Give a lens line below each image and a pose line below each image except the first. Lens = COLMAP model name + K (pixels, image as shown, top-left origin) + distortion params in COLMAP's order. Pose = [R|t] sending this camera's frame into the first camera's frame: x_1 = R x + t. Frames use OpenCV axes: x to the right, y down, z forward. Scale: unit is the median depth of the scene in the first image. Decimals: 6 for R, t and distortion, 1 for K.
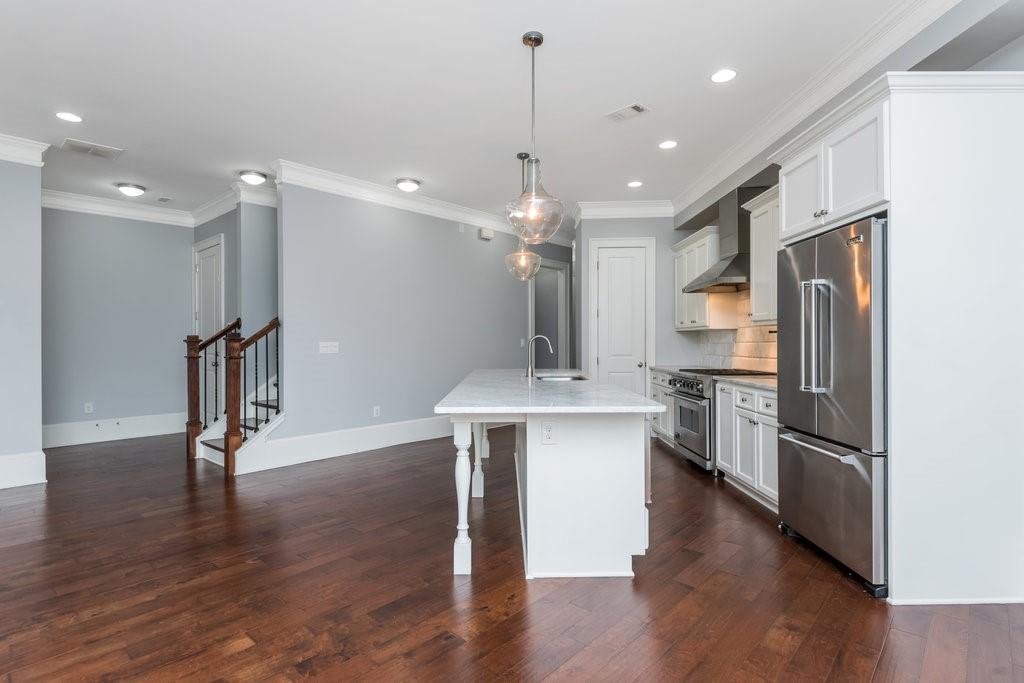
lens RADIAL K [[514.4, 0, 512.0], [0, 514.4, 341.5], [0, 0, 1]] dist [0.015351, -0.001292]
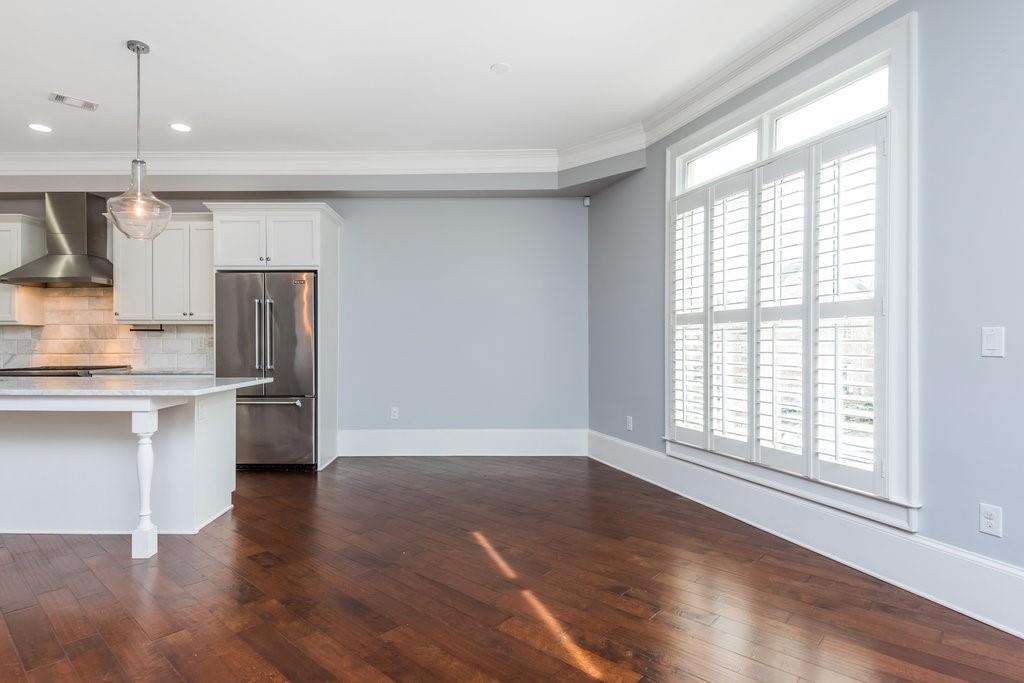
lens RADIAL K [[547.1, 0, 473.5], [0, 547.1, 343.5], [0, 0, 1]] dist [0.001551, -0.000160]
pose [[0.020577, 0.003858, 0.999781, -0.622234], [-0.001363, 0.999992, -0.003831, 0.013234], [-0.999787, -0.001284, 0.020582, 0.171916]]
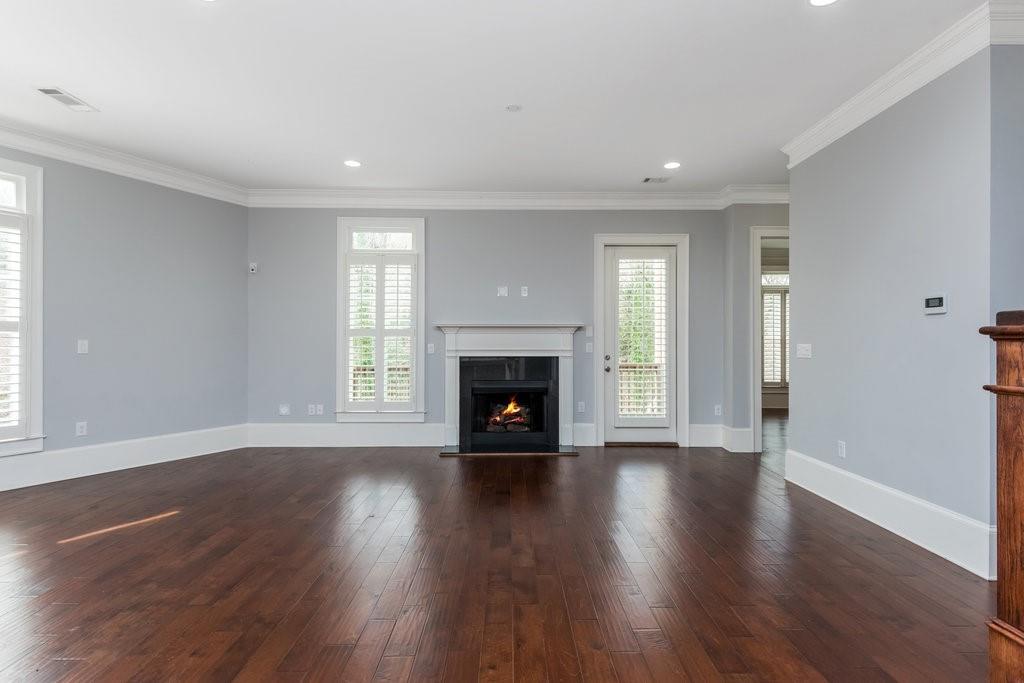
lens RADIAL K [[515.5, 0, 518.1], [0, 515.5, 342.0], [0, 0, 1]] dist [0.000396, -0.000803]
pose [[-0.723733, -0.000296, -0.690080, -0.099329], [0.000682, 0.999999, -0.001145, 0.001898], [0.690080, -0.001299, -0.723732, 0.955568]]
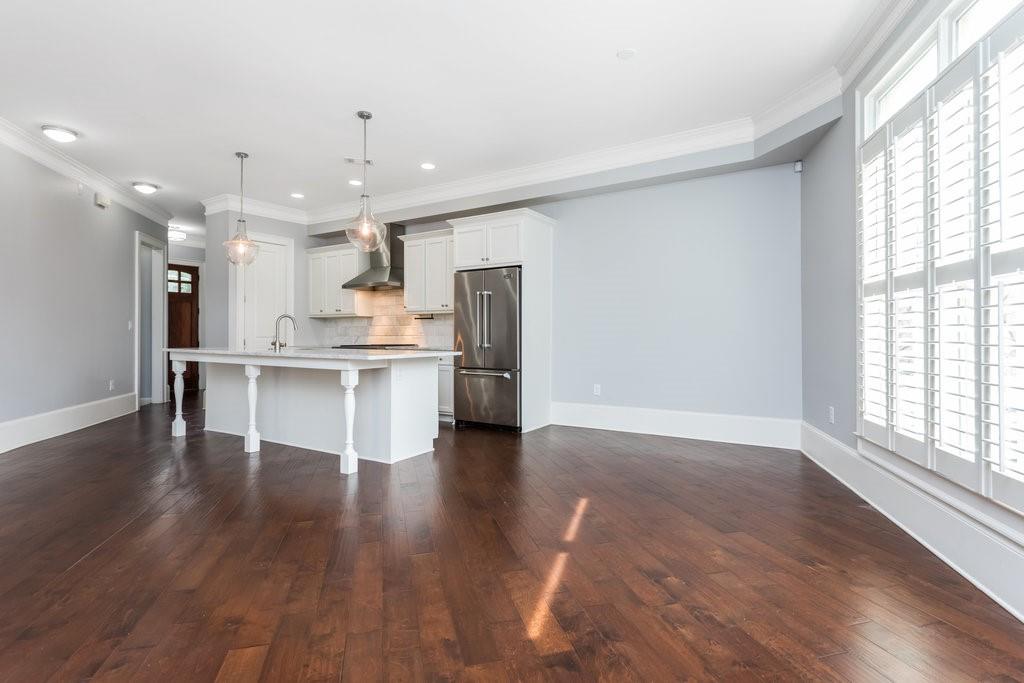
lens RADIAL K [[492.8, 0, 515.2], [0, 492.8, 331.8], [0, 0, 1]] dist [0.002272, -0.000750]
pose [[0.534249, 0.008487, 0.845284, -0.544653], [-0.002034, 0.999960, -0.008755, 0.030834], [-0.845325, 0.002958, 0.534245, -0.073810]]
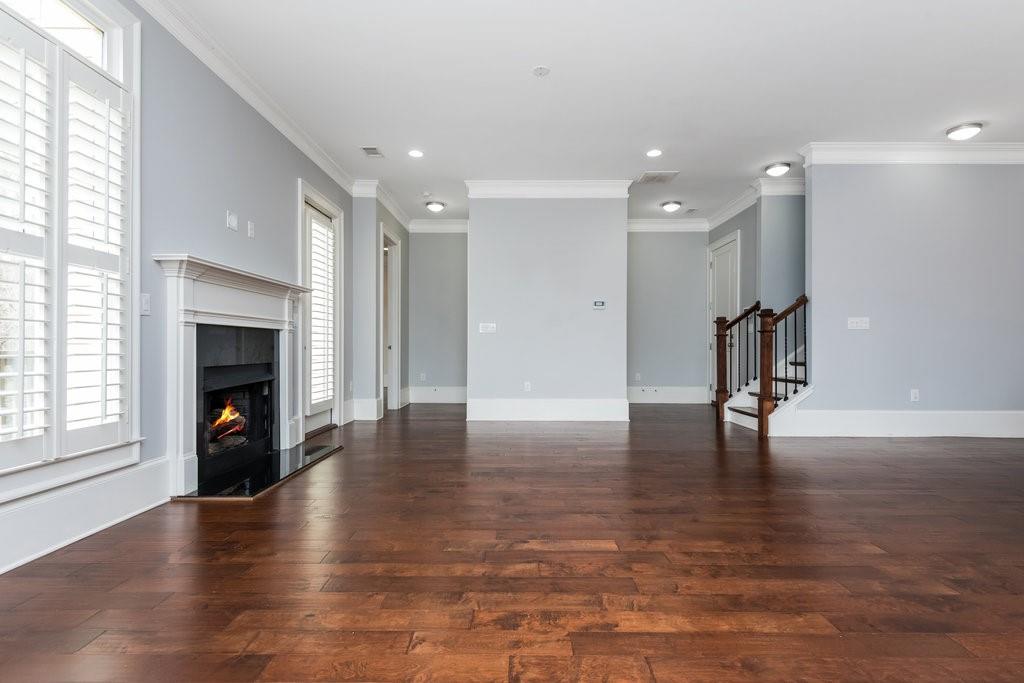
lens RADIAL K [[493.9, 0, 518.2], [0, 493.9, 345.8], [0, 0, 1]] dist [0.030641, -0.024953]
pose [[0.672166, 0.002502, -0.740396, -0.097238], [-0.003854, 0.999993, -0.000119, 0.060478], [0.740390, 0.002934, 0.672171, -0.112521]]
